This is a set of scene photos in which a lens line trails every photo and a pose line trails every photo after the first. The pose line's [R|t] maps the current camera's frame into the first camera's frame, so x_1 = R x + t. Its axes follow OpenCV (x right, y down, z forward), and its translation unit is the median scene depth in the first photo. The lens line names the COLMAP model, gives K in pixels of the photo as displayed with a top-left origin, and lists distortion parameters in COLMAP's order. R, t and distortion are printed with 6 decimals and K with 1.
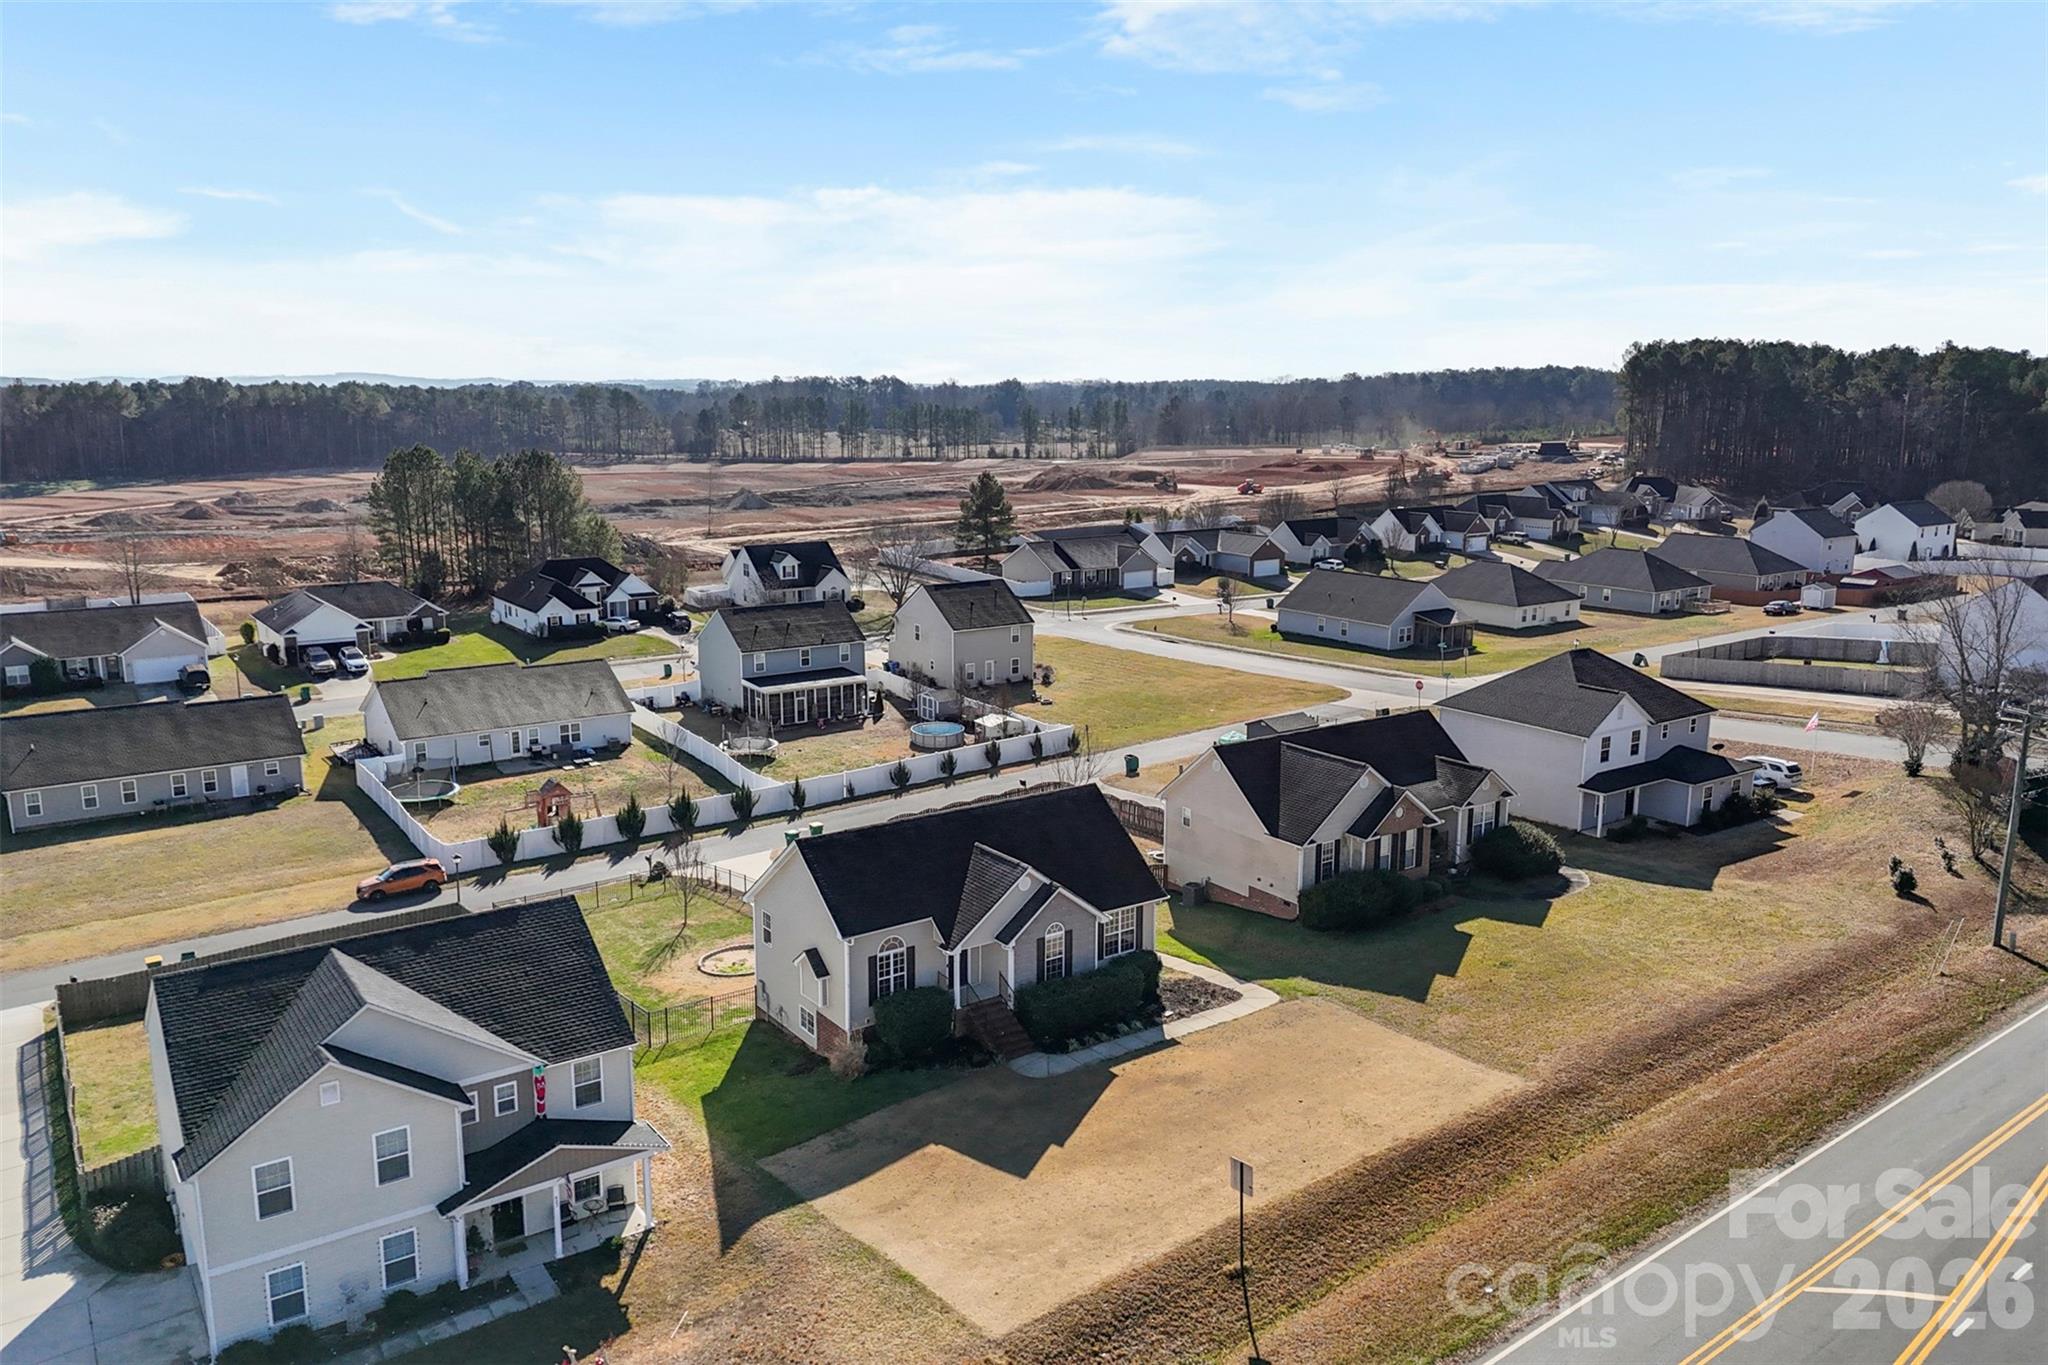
lens RADIAL K [[1489.8, 0, 1028.3], [0, 1489.8, 685.5], [0, 0, 1]] dist [0.092199, -0.100877]
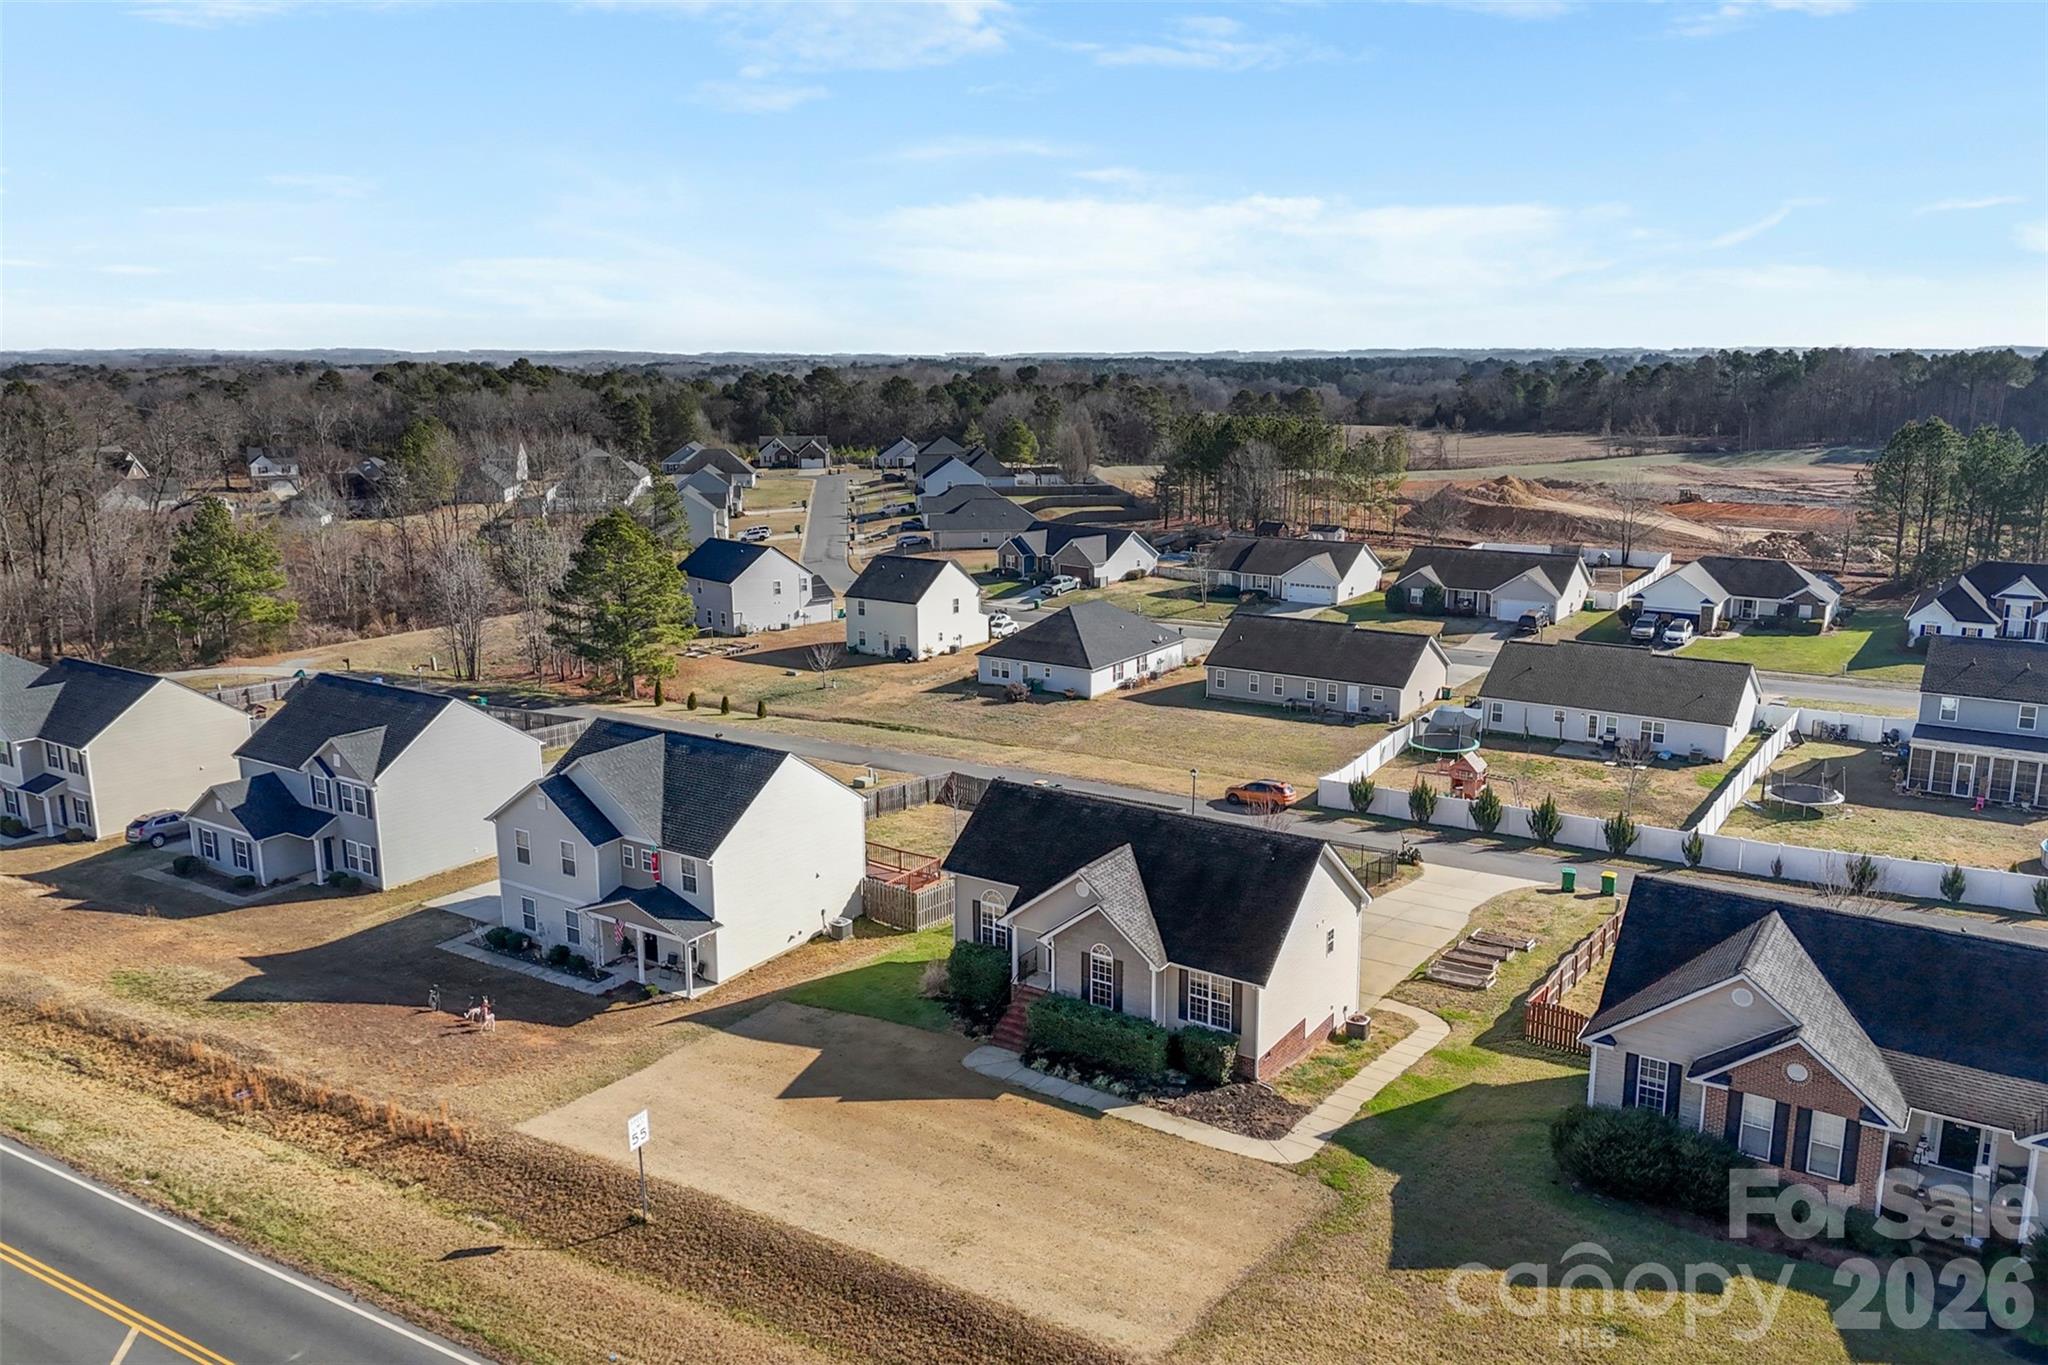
lens RADIAL K [[1489.8, 0, 1028.3], [0, 1489.8, 685.5], [0, 0, 1]] dist [0.092199, -0.100877]
pose [[0.364060, 0.195522, -0.910622, 0.435195], [-0.178203, 0.974277, 0.137945, -0.061474], [0.914169, 0.112055, 0.389537, 0.316469]]
